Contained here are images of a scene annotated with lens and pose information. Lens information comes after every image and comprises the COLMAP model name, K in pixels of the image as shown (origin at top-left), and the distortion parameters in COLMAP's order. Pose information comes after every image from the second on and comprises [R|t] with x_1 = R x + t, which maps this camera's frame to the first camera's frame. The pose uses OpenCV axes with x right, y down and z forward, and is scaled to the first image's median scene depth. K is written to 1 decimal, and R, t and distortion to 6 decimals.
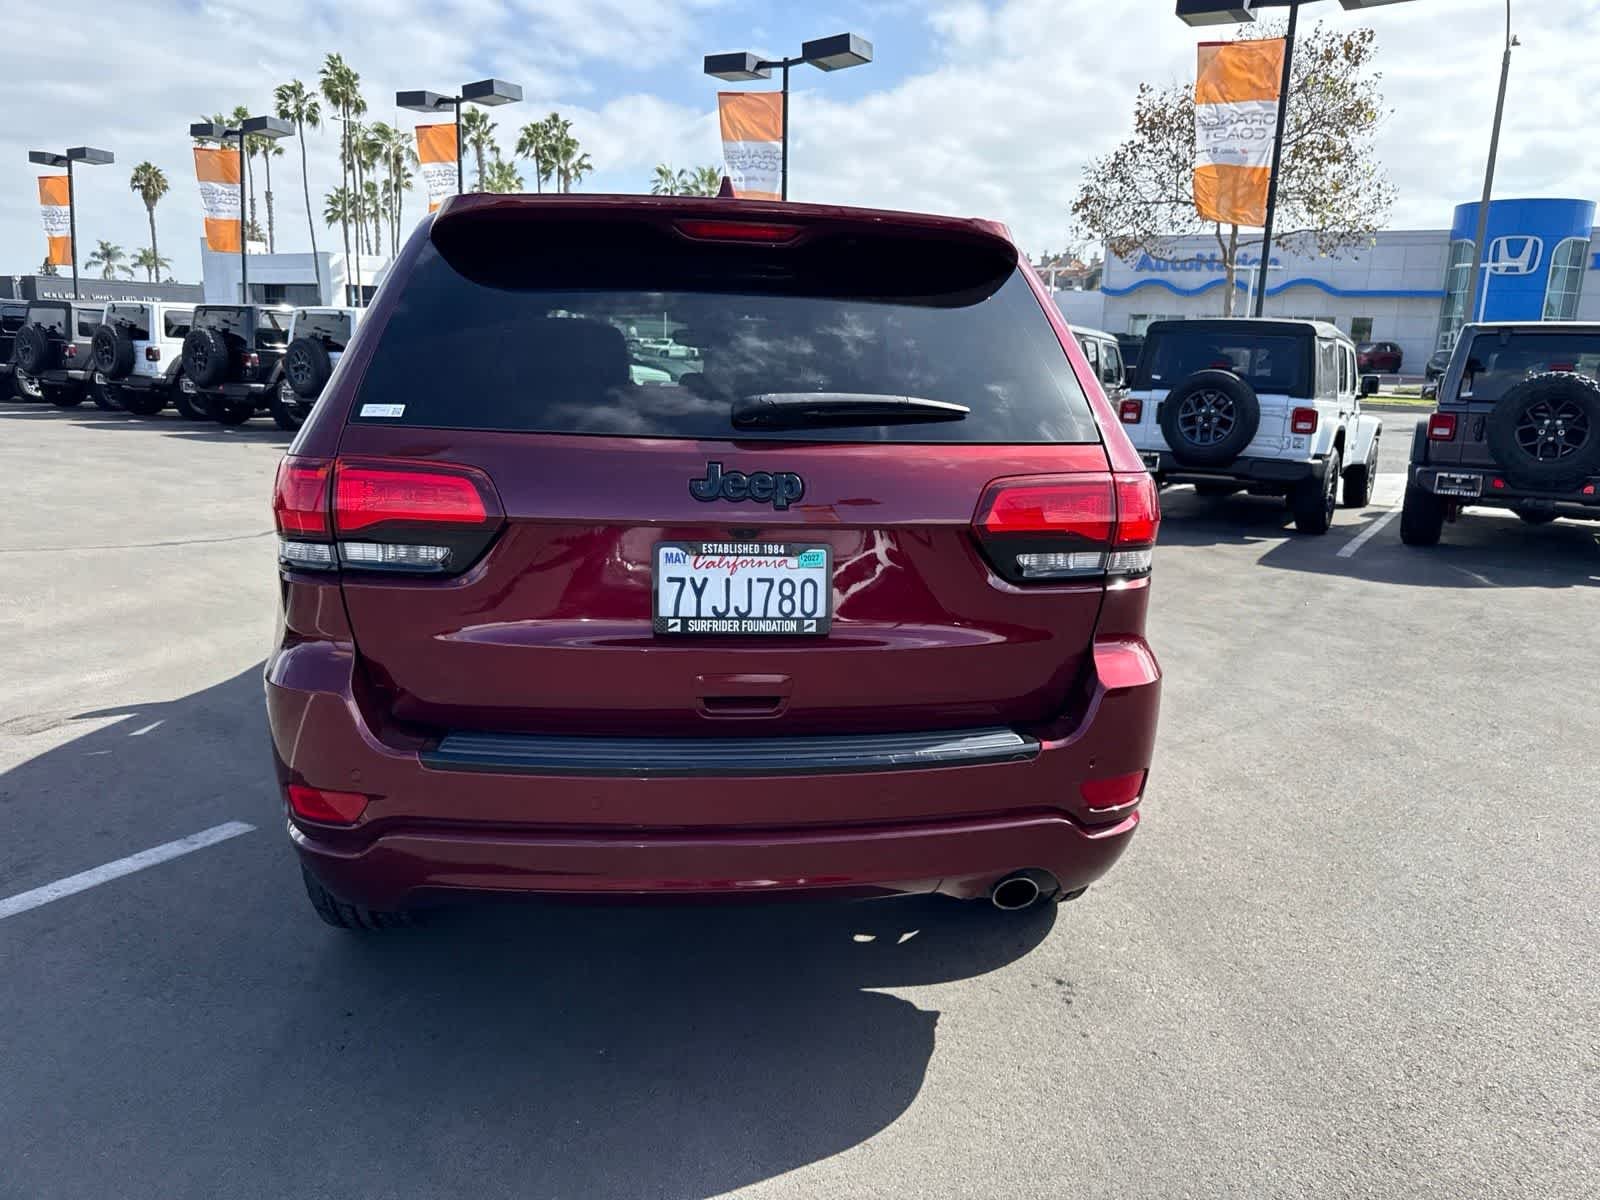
lens RADIAL K [[1137.7, 0, 808.0], [0, 1137.7, 597.6], [0, 0, 1]] dist [0.028769, -0.032517]
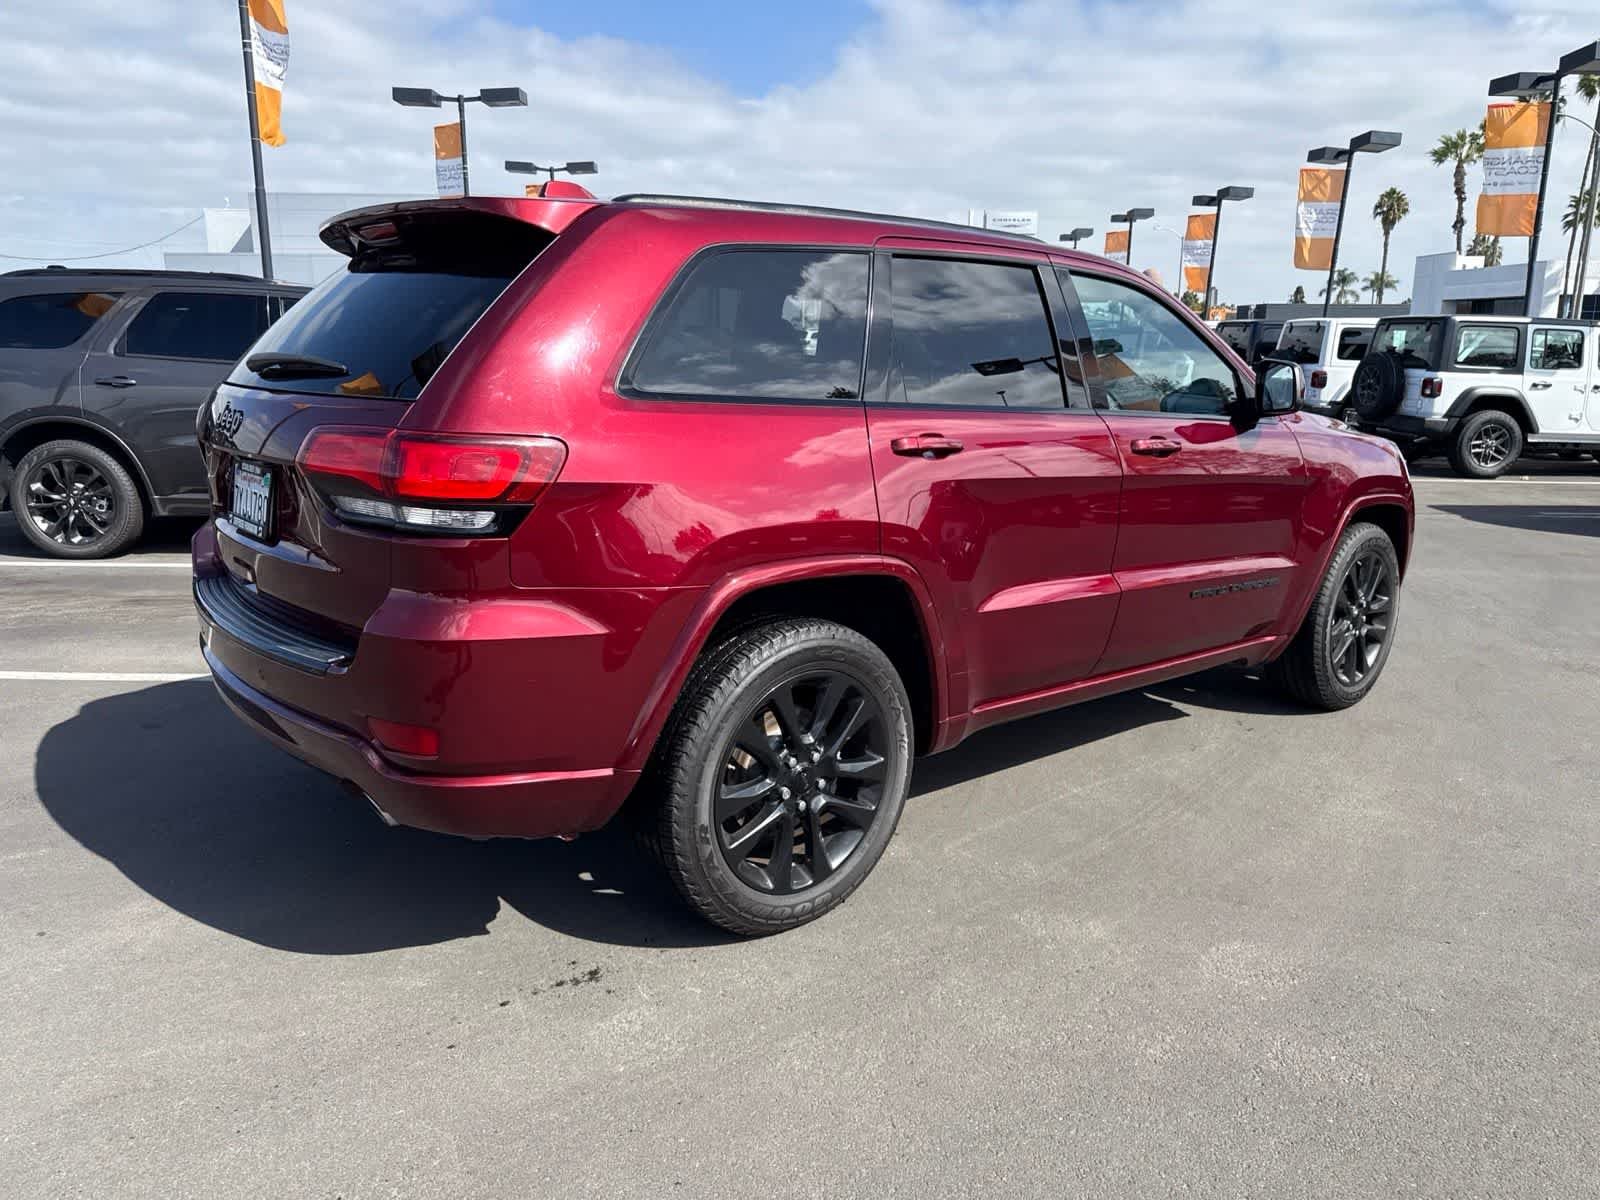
lens RADIAL K [[1132.9, 0, 810.1], [0, 1132.9, 599.0], [0, 0, 1]] dist [0.030890, -0.035444]
pose [[0.561650, 0.159537, -0.811848, 0.491288], [-0.171420, 0.982380, 0.074457, -0.035898], [0.809422, 0.097348, 0.579102, 0.261184]]
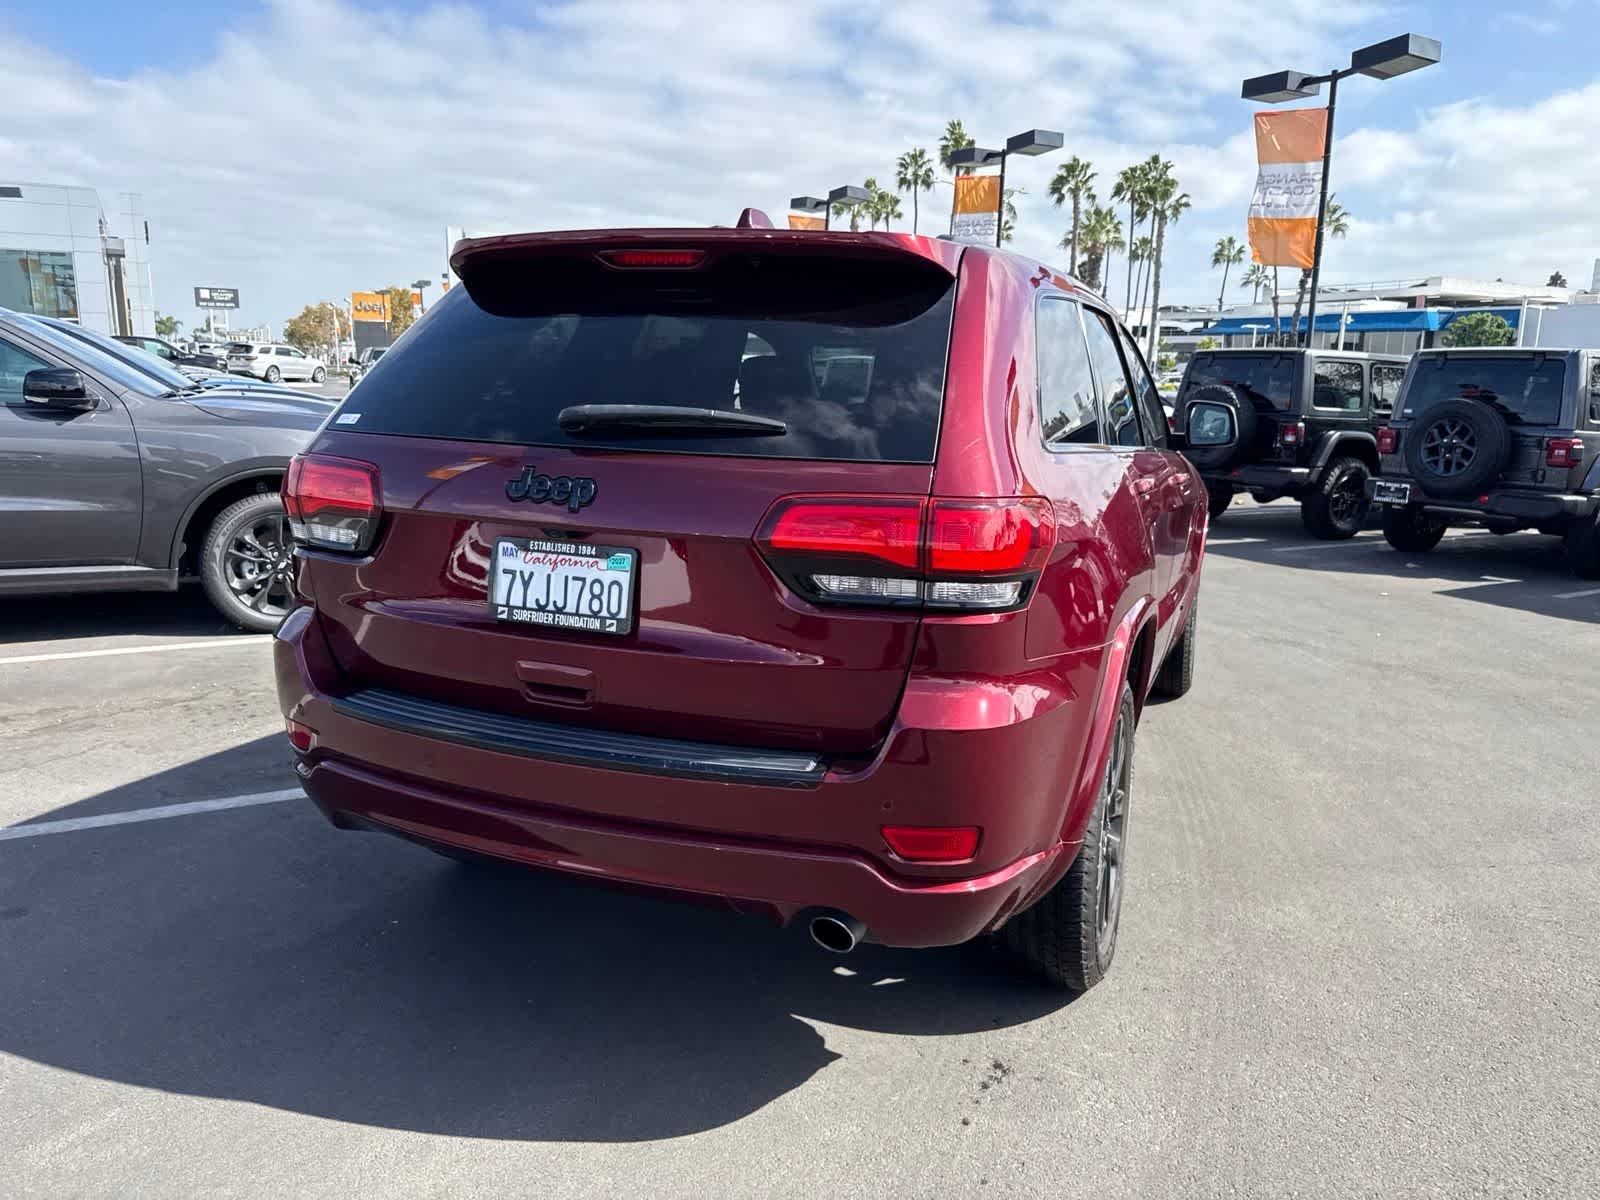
lens RADIAL K [[1137.7, 0, 808.0], [0, 1137.7, 597.6], [0, 0, 1]] dist [0.028769, -0.032517]
pose [[0.877588, 0.083159, -0.472149, 0.225521], [-0.099906, 0.994942, -0.010458, -0.002743], [0.468891, 0.056348, 0.881457, 0.053984]]
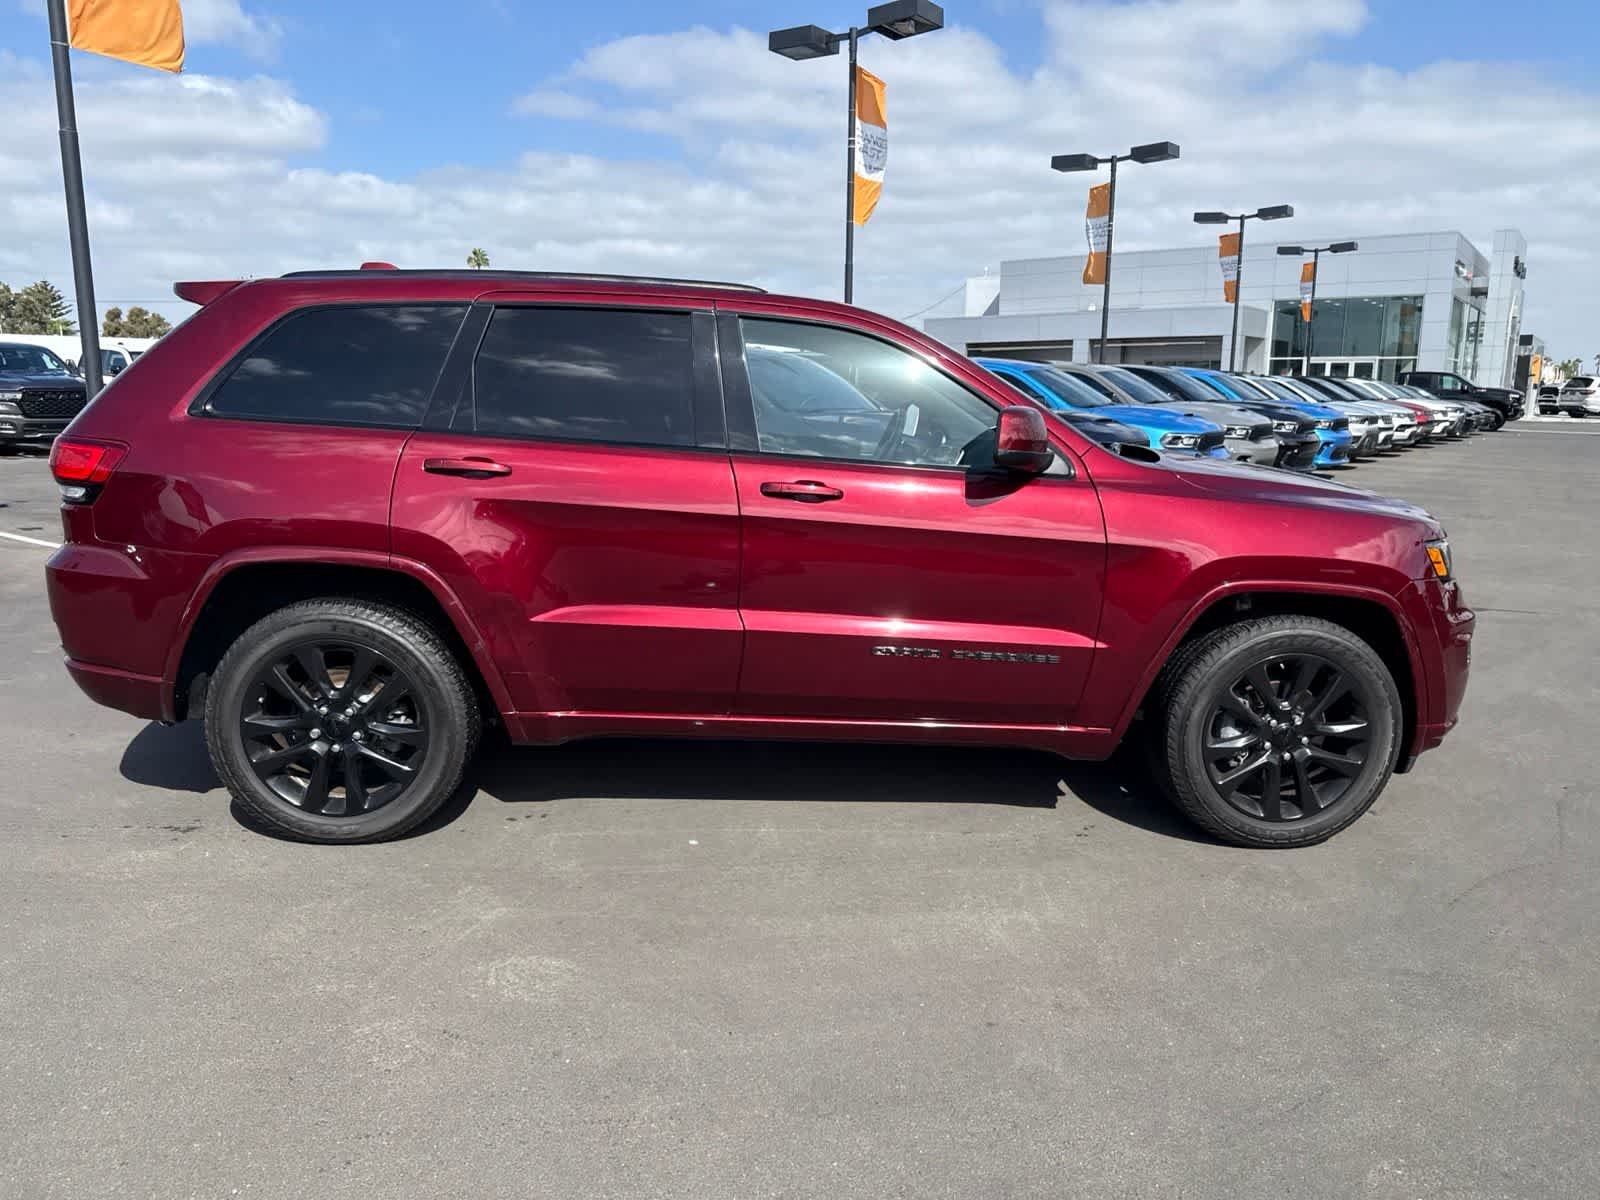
lens RADIAL K [[1130.7, 0, 808.5], [0, 1130.7, 614.6], [0, 0, 1]] dist [0.045763, -0.059981]
pose [[-0.055869, 0.168162, -0.984175, 0.680199], [-0.229062, 0.957264, 0.176567, -0.143320], [0.971807, 0.235302, -0.014961, 0.775625]]
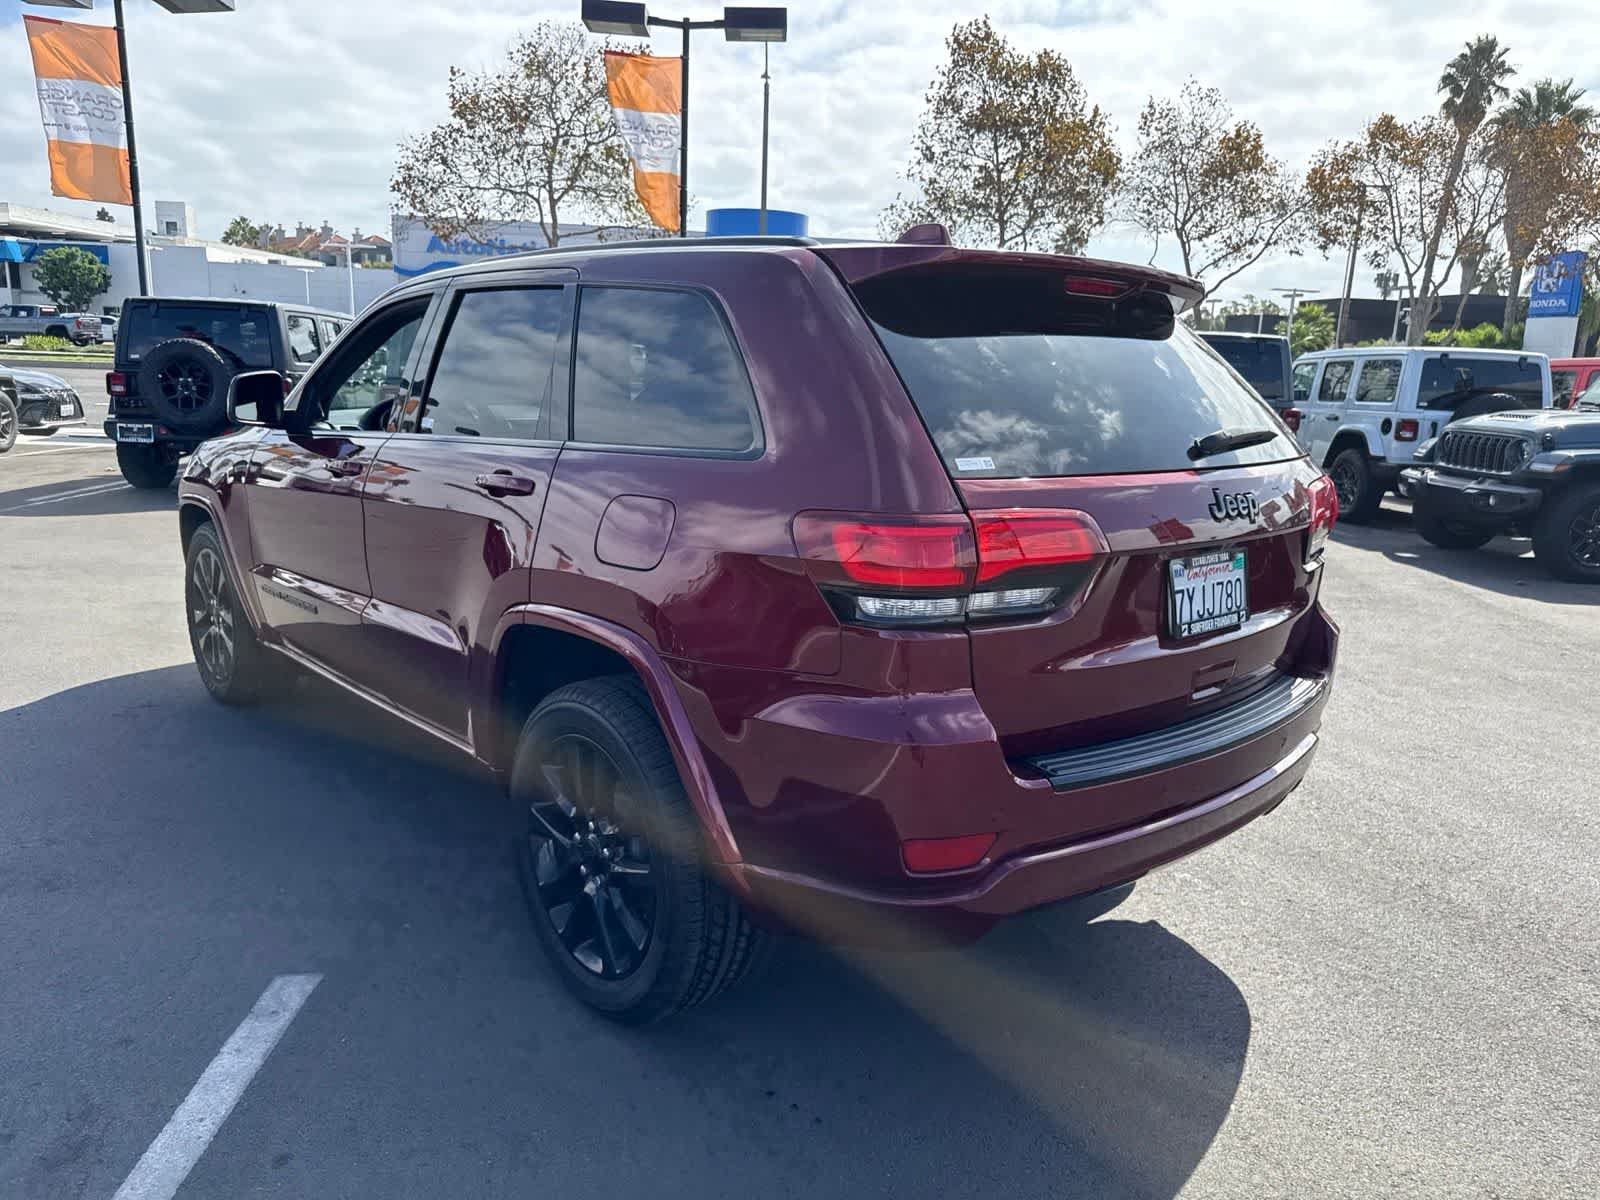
lens RADIAL K [[1141.2, 0, 809.5], [0, 1141.2, 596.4], [0, 0, 1]] dist [0.003066, -0.002743]
pose [[0.817751, -0.120950, 0.562721, -0.370014], [0.112137, 0.992416, 0.050348, -0.038152], [-0.564543, 0.021930, 0.825112, 0.083231]]
